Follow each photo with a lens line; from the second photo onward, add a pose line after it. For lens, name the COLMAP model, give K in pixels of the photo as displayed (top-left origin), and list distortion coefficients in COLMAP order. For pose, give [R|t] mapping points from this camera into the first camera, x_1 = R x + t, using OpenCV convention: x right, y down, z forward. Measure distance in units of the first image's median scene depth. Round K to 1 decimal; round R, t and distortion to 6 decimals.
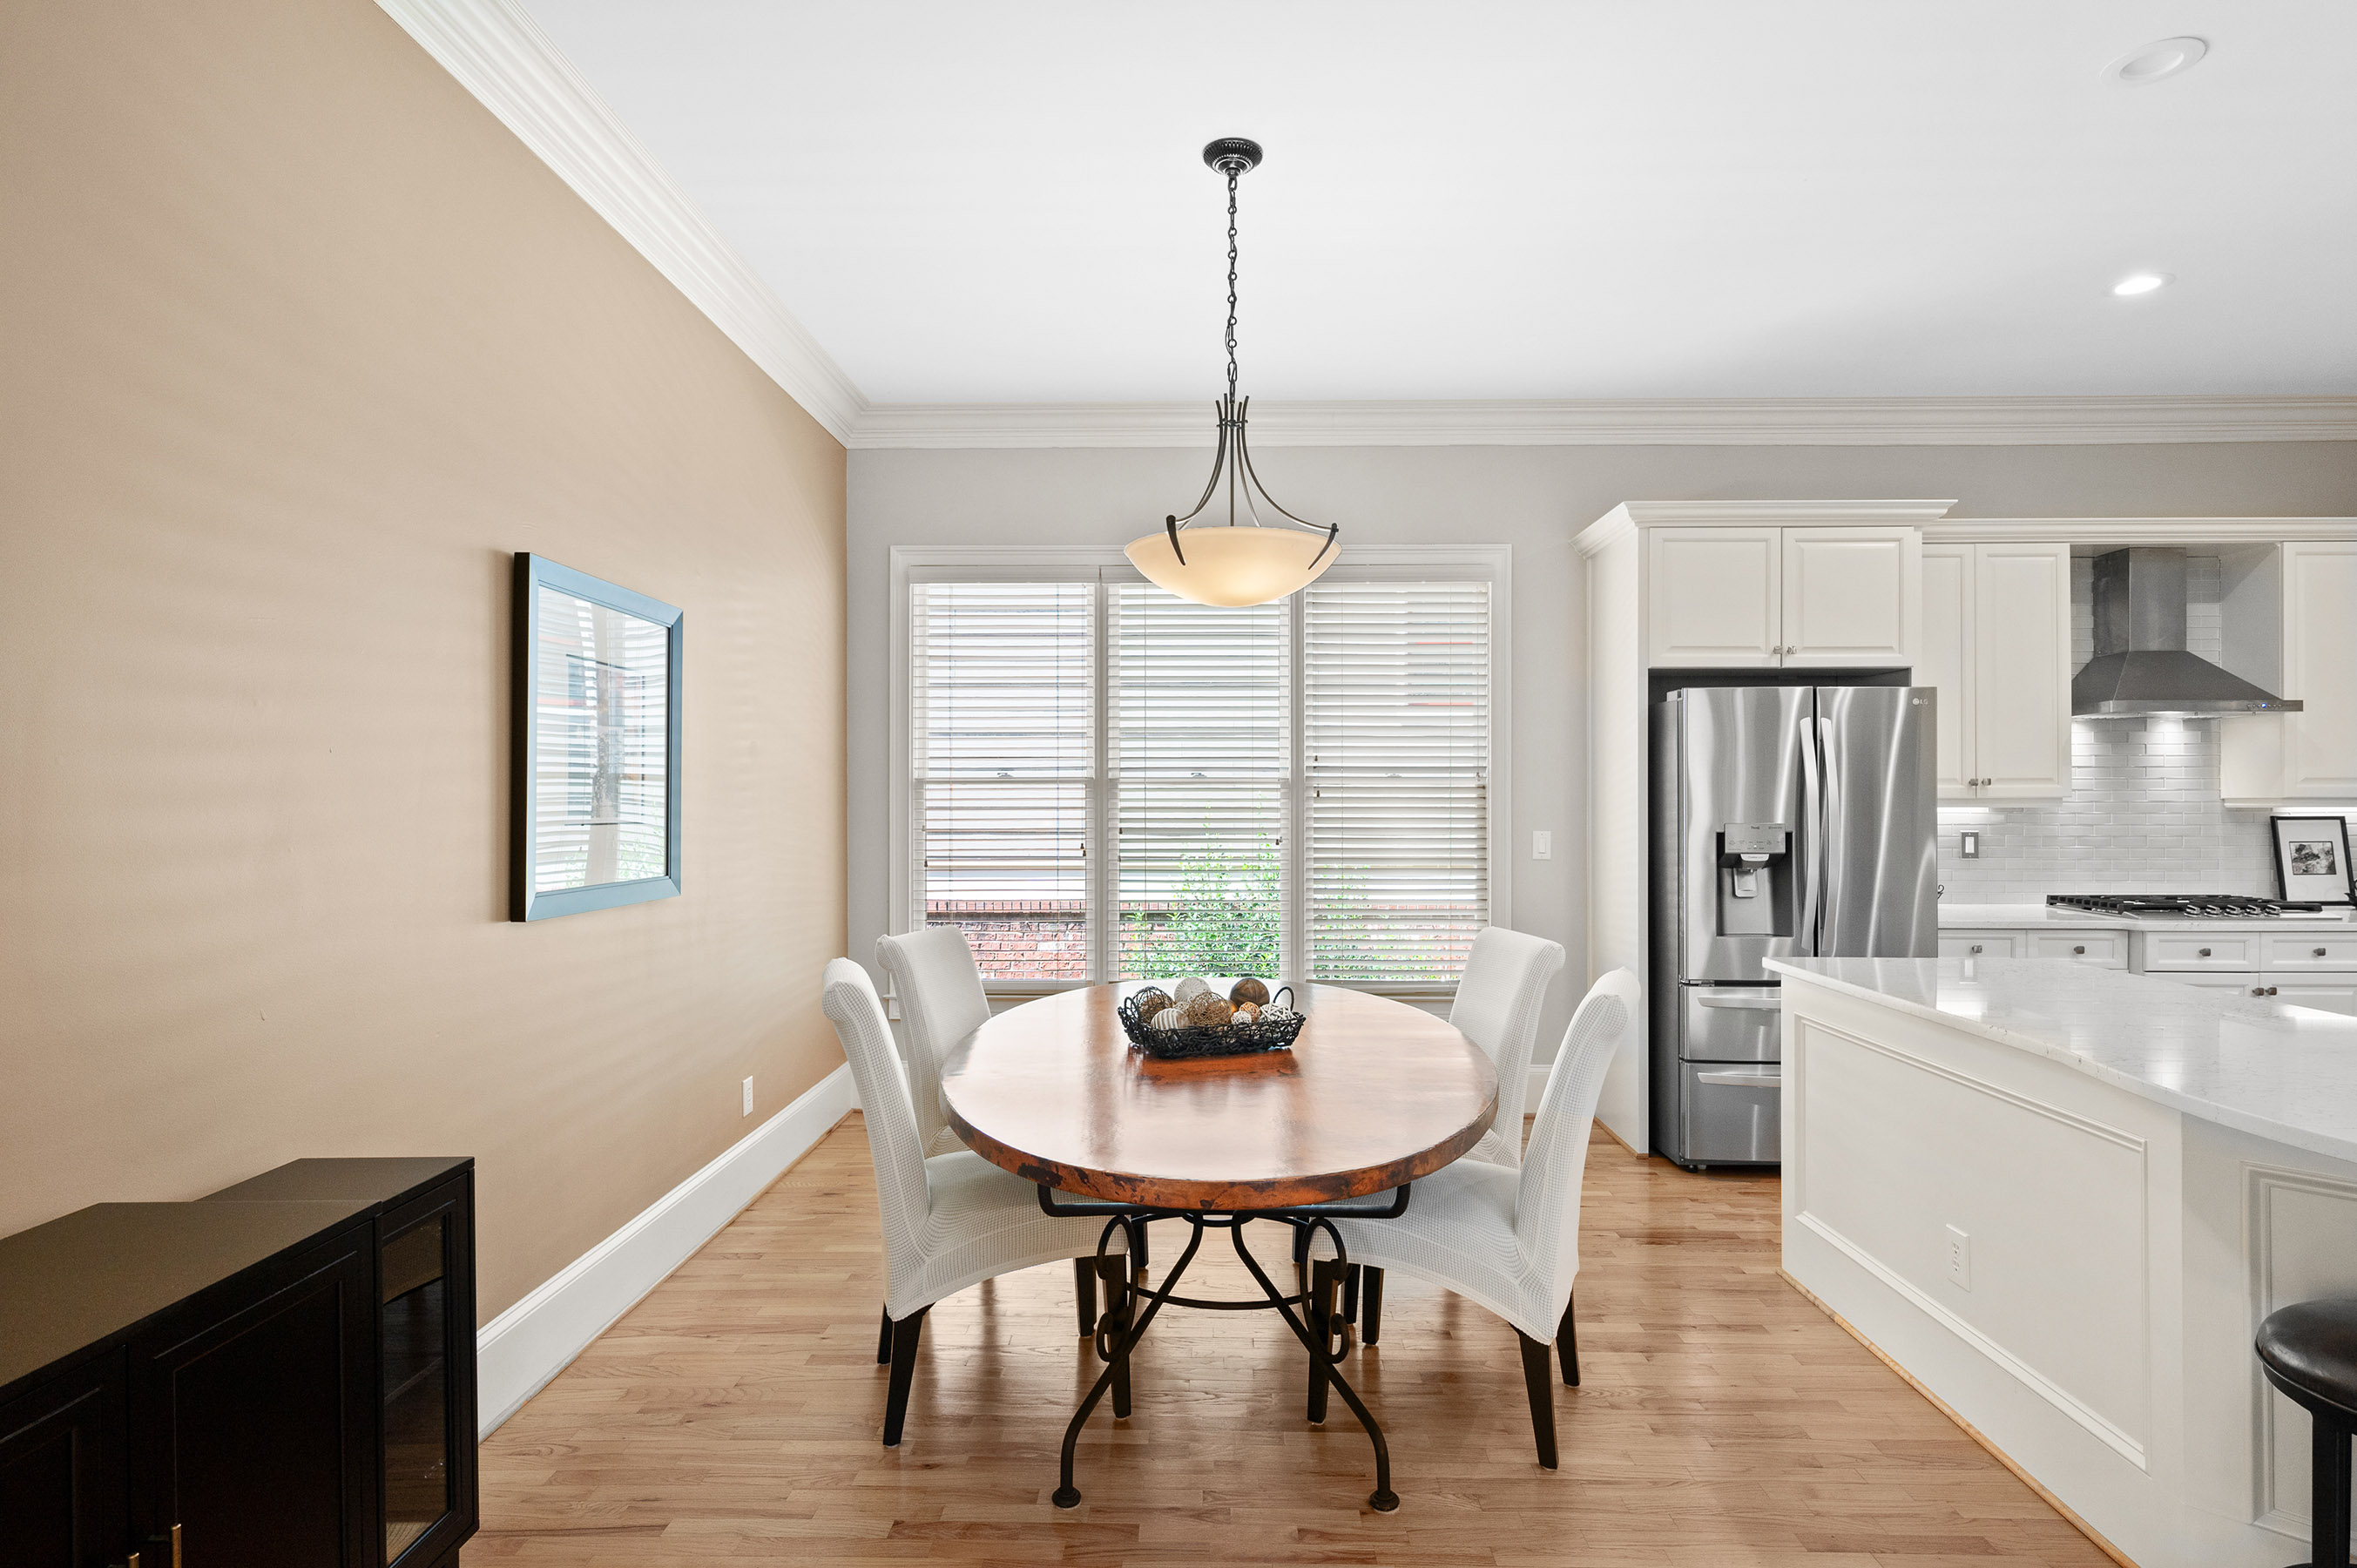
lens RADIAL K [[1234.2, 0, 1185.2], [0, 1234.2, 800.1], [0, 0, 1]] dist [-0.001232, 0.000205]
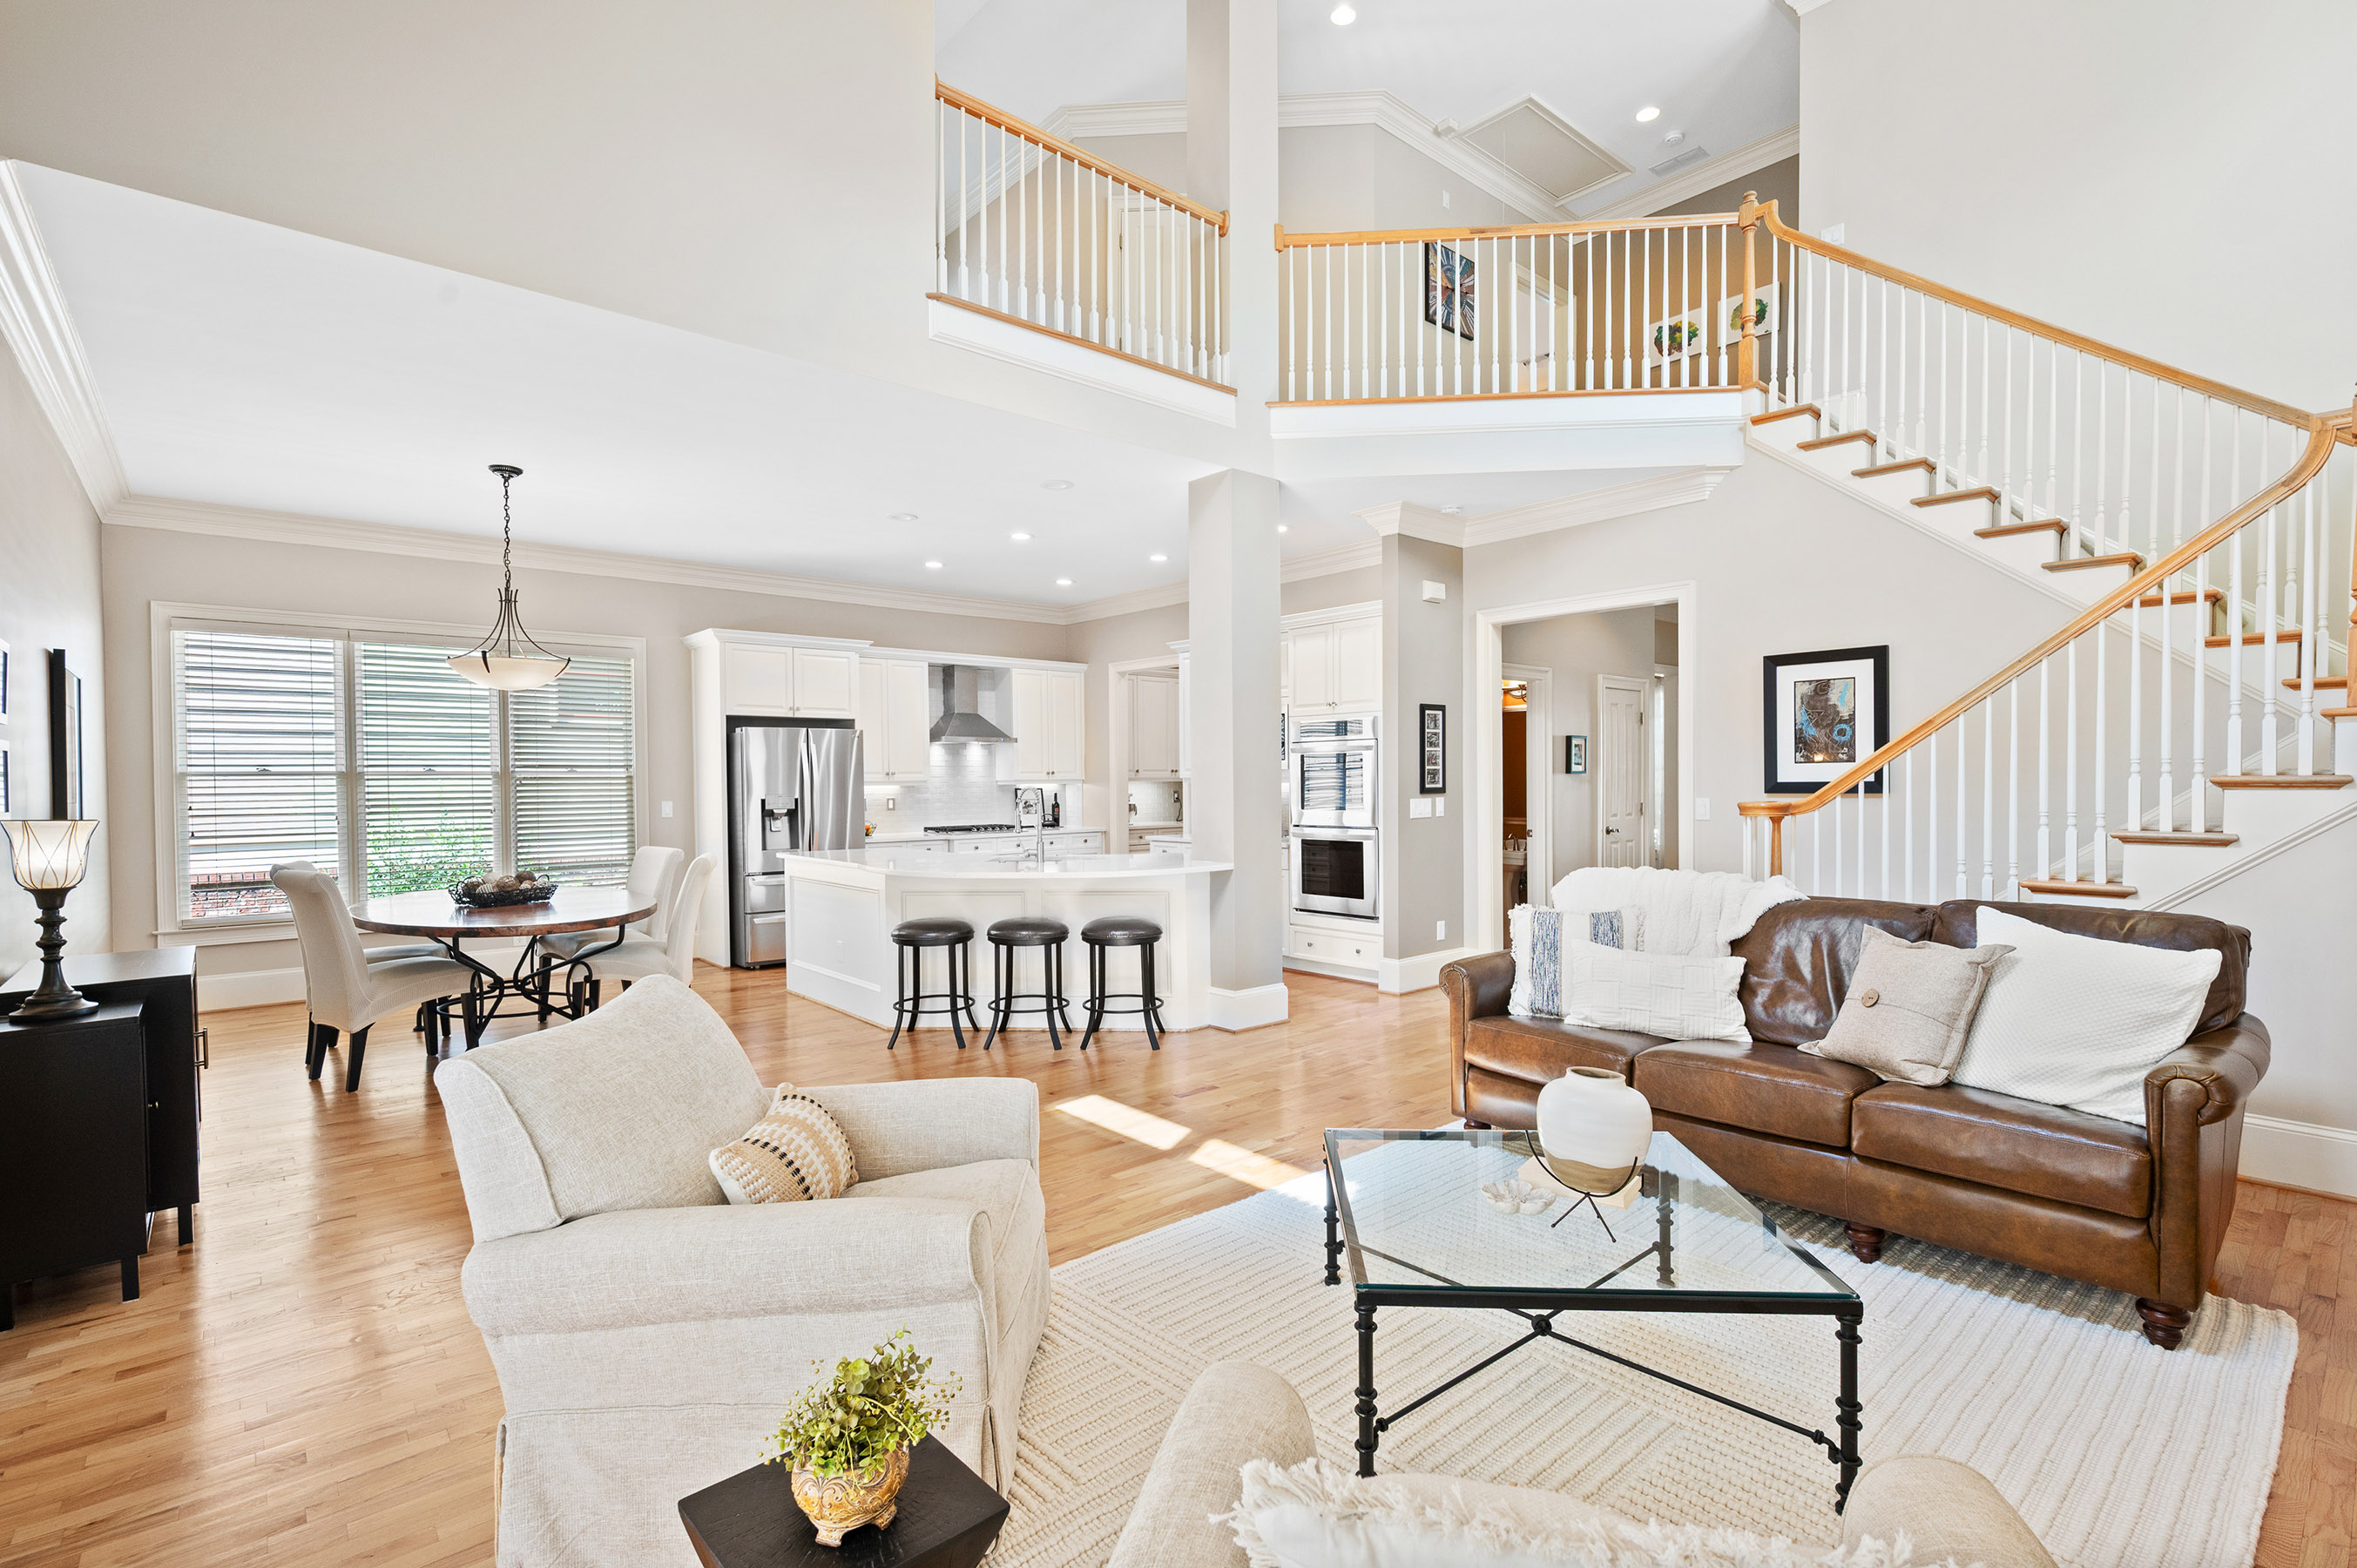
lens RADIAL K [[1087.6, 0, 1197.4], [0, 1087.6, 798.7], [0, 0, 1]] dist [0.002246, -0.000079]
pose [[0.734254, -0.017865, 0.678640, -0.232003], [0.008842, 0.999821, 0.016752, 0.001779], [-0.678818, -0.006300, 0.734280, -0.724686]]
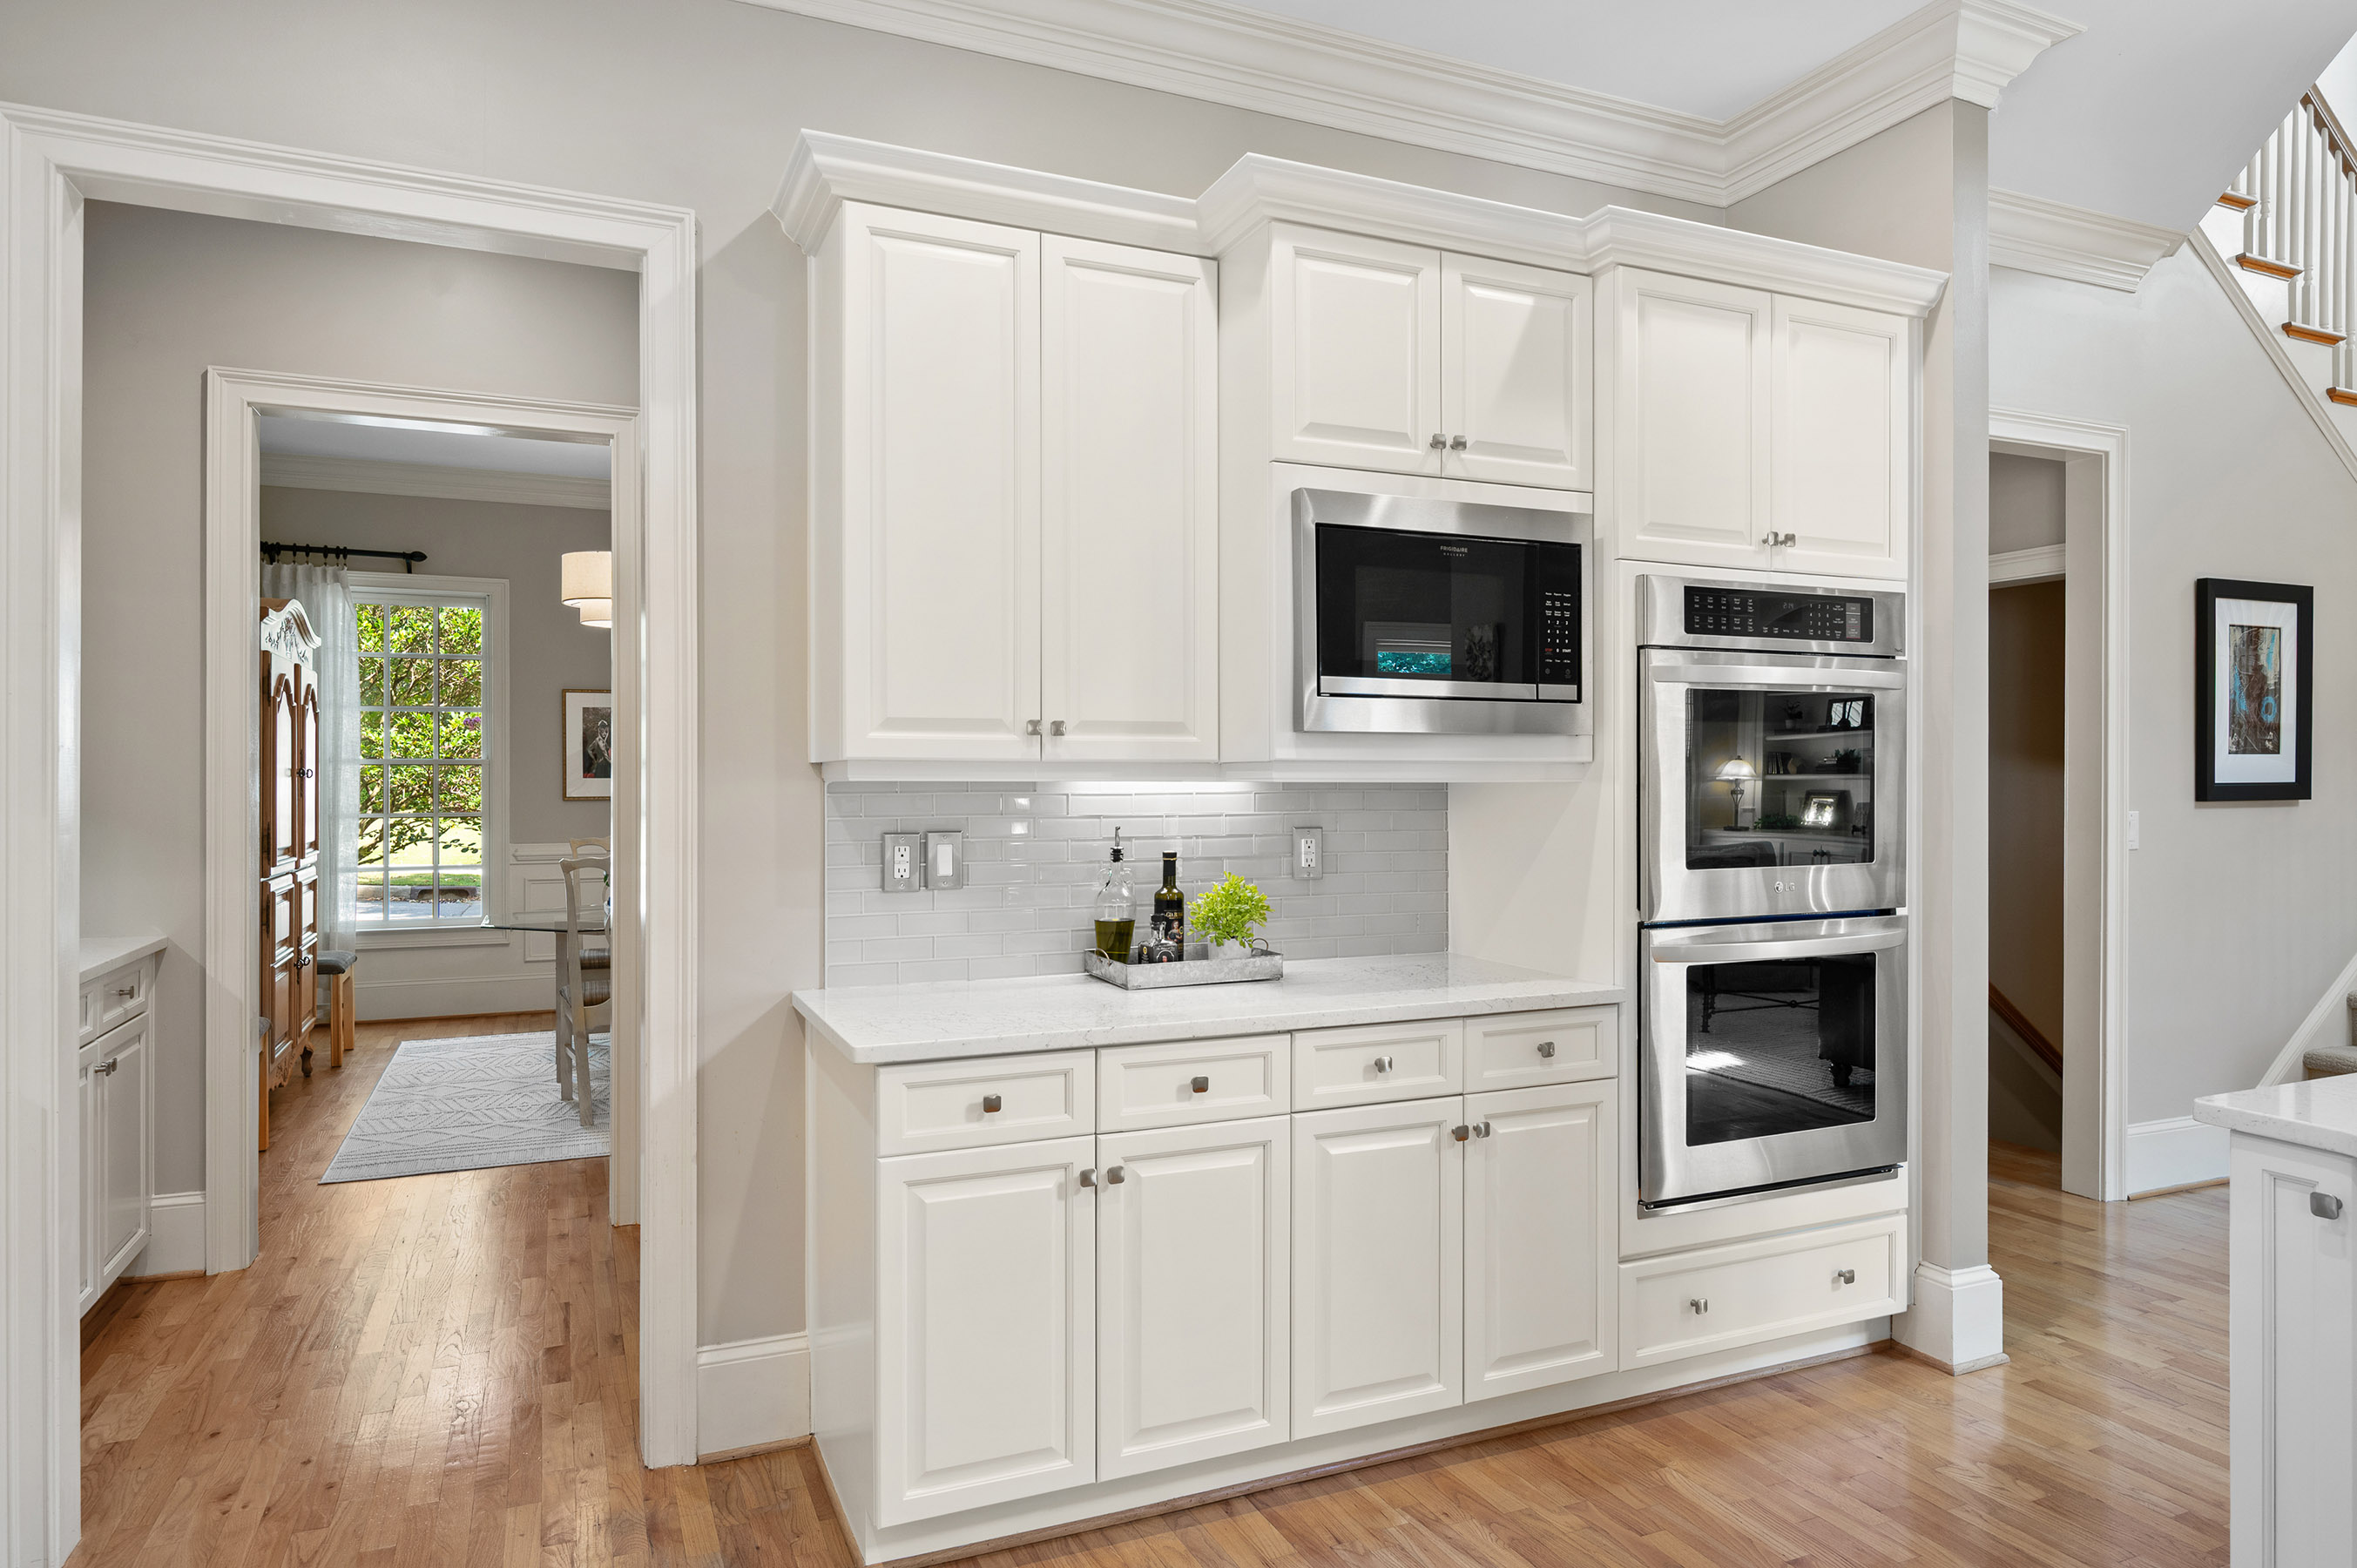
lens RADIAL K [[1433.7, 0, 1187.3], [0, 1433.7, 771.8], [0, 0, 1]] dist [0.007267, -0.001369]
pose [[-0.421590, 0.003012, 0.906781, 0.455912], [-0.000008, 0.999994, -0.003325, 0.004366], [-0.906786, -0.001409, -0.421588, 0.764776]]
